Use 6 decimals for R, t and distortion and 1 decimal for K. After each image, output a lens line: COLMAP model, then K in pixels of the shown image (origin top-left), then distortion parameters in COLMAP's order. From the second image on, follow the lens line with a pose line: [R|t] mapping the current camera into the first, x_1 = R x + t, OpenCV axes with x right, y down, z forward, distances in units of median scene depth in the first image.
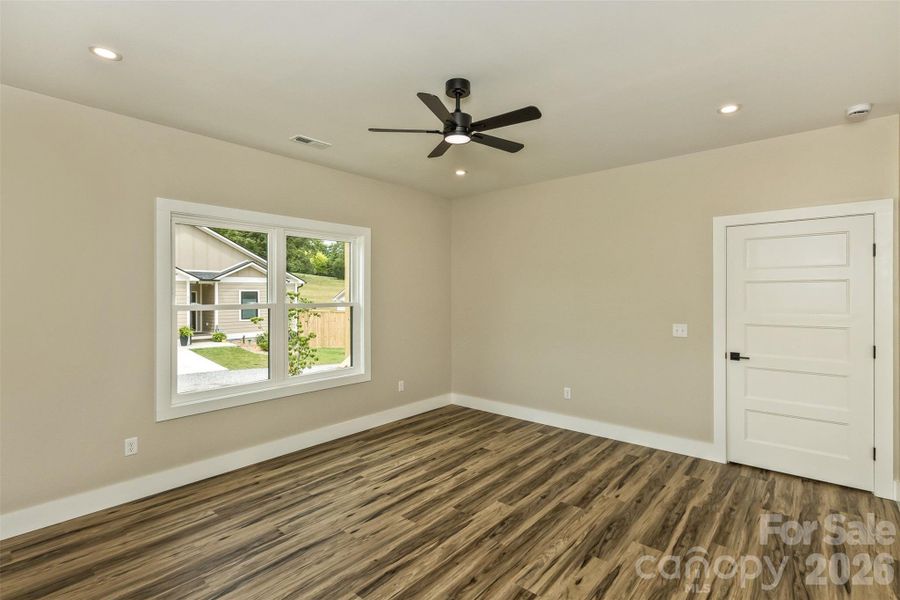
lens RADIAL K [[460.0, 0, 454.6], [0, 460.0, 289.1], [0, 0, 1]] dist [0.002991, 0.000308]
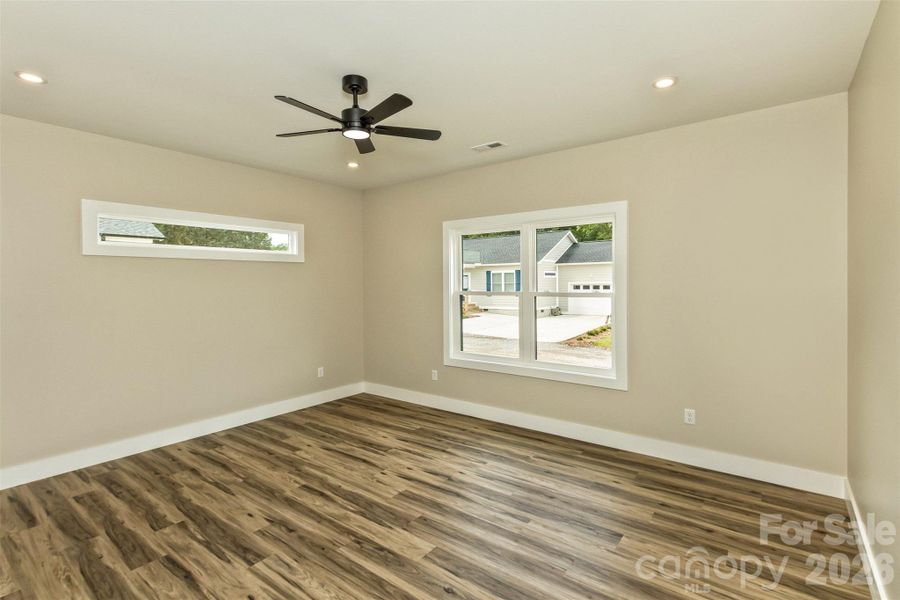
lens RADIAL K [[427.0, 0, 452.8], [0, 427.0, 288.9], [0, 0, 1]] dist [-0.002028, -0.000266]
pose [[0.022340, 0.016047, -0.999622, 0.887447], [0.015117, 0.999751, 0.016387, 0.006541], [0.999636, -0.015477, 0.022091, 1.103626]]
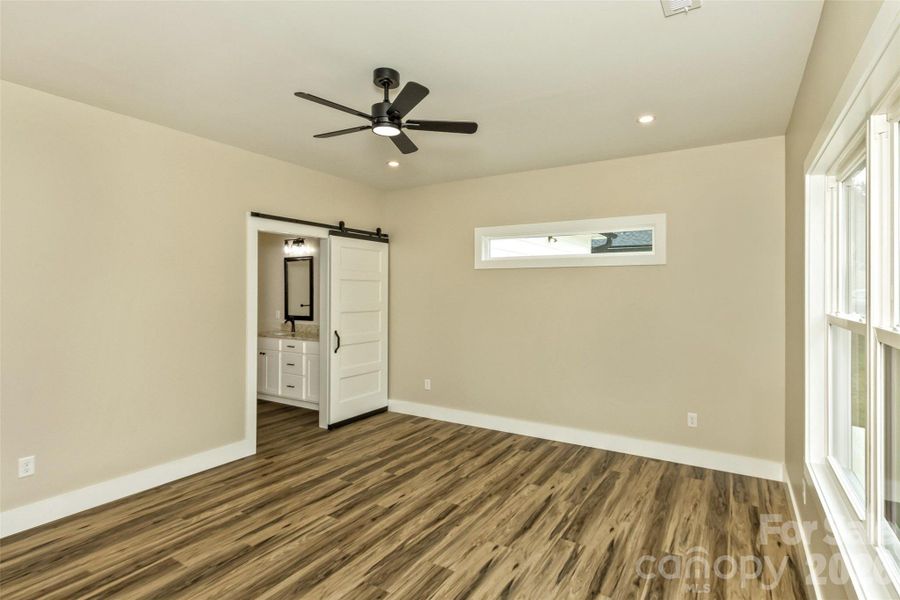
lens RADIAL K [[460.0, 0, 454.6], [0, 460.0, 289.1], [0, 0, 1]] dist [0.002991, 0.000308]
pose [[-0.991471, -0.005194, -0.130225, -0.009576], [-0.003865, 0.999938, -0.010458, 0.009552], [0.130272, -0.009865, -0.991429, 1.812684]]
